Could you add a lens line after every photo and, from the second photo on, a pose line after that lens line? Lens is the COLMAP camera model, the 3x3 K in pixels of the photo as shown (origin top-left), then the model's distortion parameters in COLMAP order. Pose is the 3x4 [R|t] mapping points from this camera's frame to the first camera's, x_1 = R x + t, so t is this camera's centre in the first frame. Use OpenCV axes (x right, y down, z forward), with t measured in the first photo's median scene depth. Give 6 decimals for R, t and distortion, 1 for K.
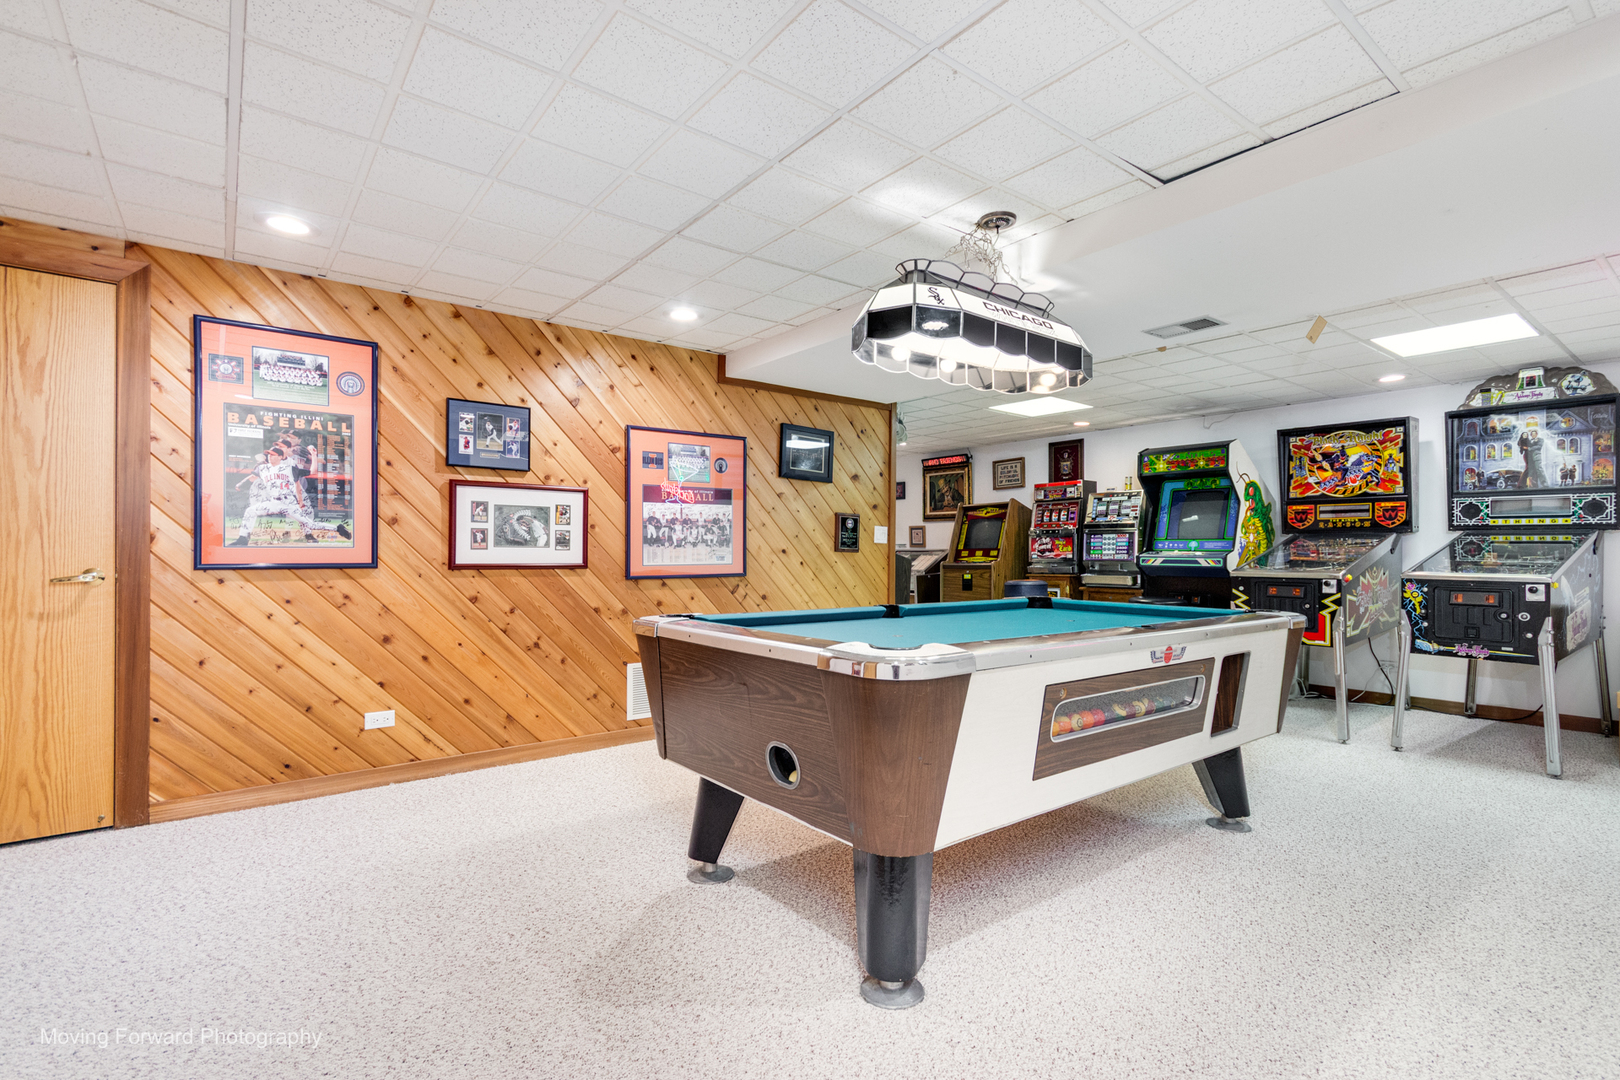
lens RADIAL K [[750.2, 0, 818.4], [0, 750.2, 547.3], [0, 0, 1]] dist [0.010712, -0.000523]
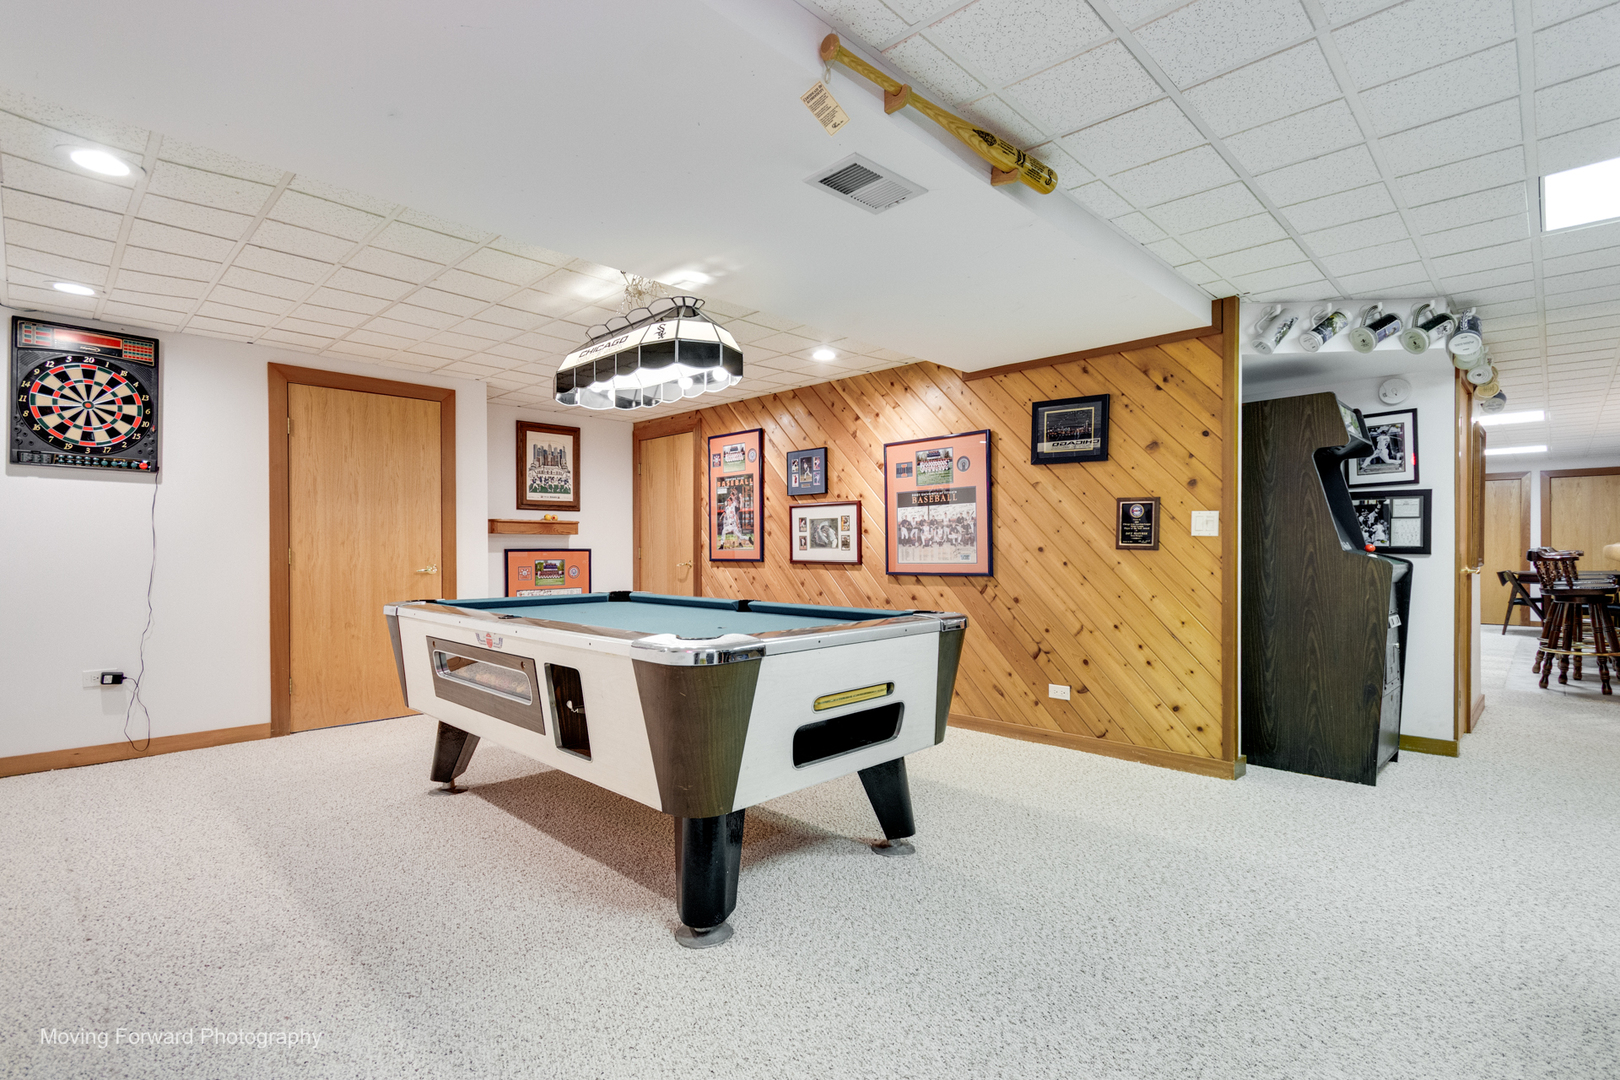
lens RADIAL K [[773.2, 0, 819.9], [0, 773.2, 545.1], [0, 0, 1]] dist [0.012658, 0.000759]
pose [[0.138362, -0.011902, -0.990310, 0.905946], [0.011098, 0.999884, -0.010467, 0.007549], [0.990320, -0.009542, 0.138478, 0.708858]]
